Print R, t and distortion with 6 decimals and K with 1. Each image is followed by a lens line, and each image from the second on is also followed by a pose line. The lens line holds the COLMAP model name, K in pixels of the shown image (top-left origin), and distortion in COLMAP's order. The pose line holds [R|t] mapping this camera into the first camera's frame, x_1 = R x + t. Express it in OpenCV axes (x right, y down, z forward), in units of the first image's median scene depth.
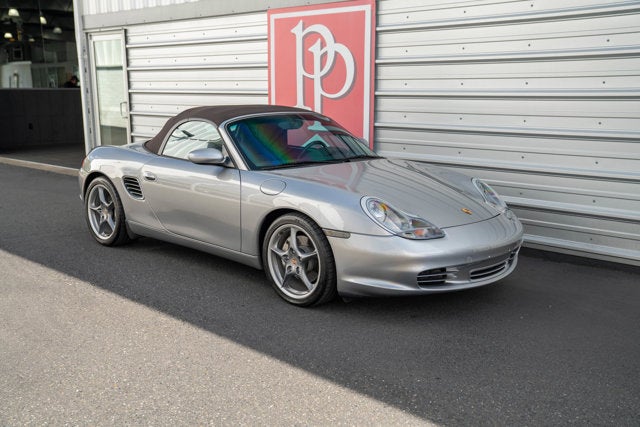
lens RADIAL K [[701.0, 0, 323.0], [0, 701.0, 211.0], [0, 0, 1]] dist [0.061522, 0.000000]
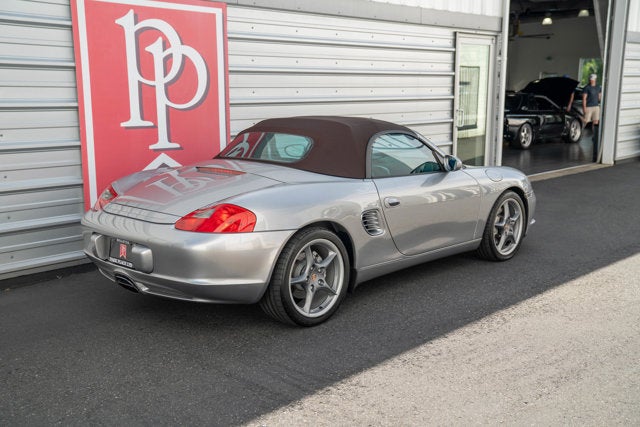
lens RADIAL K [[701.0, 0, 320.9], [0, 701.0, 215.5], [0, 0, 1]] dist [0.061522, 0.000000]
pose [[0.000897, -0.178925, 0.983862, -0.858290], [0.176152, 0.968506, 0.175971, -0.156543], [-0.984363, 0.173152, 0.032386, 0.830860]]
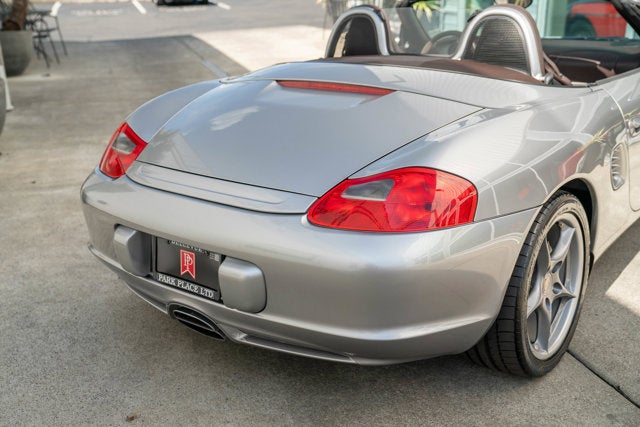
lens RADIAL K [[627.9, 0, 321.7], [0, 627.9, 215.7], [0, 0, 1]] dist [0.002248, 0.000000]
pose [[-0.145103, -0.305475, 0.941079, -0.530508], [0.182165, 0.926637, 0.328875, -0.150268], [-0.972502, 0.219153, -0.078811, 0.982977]]
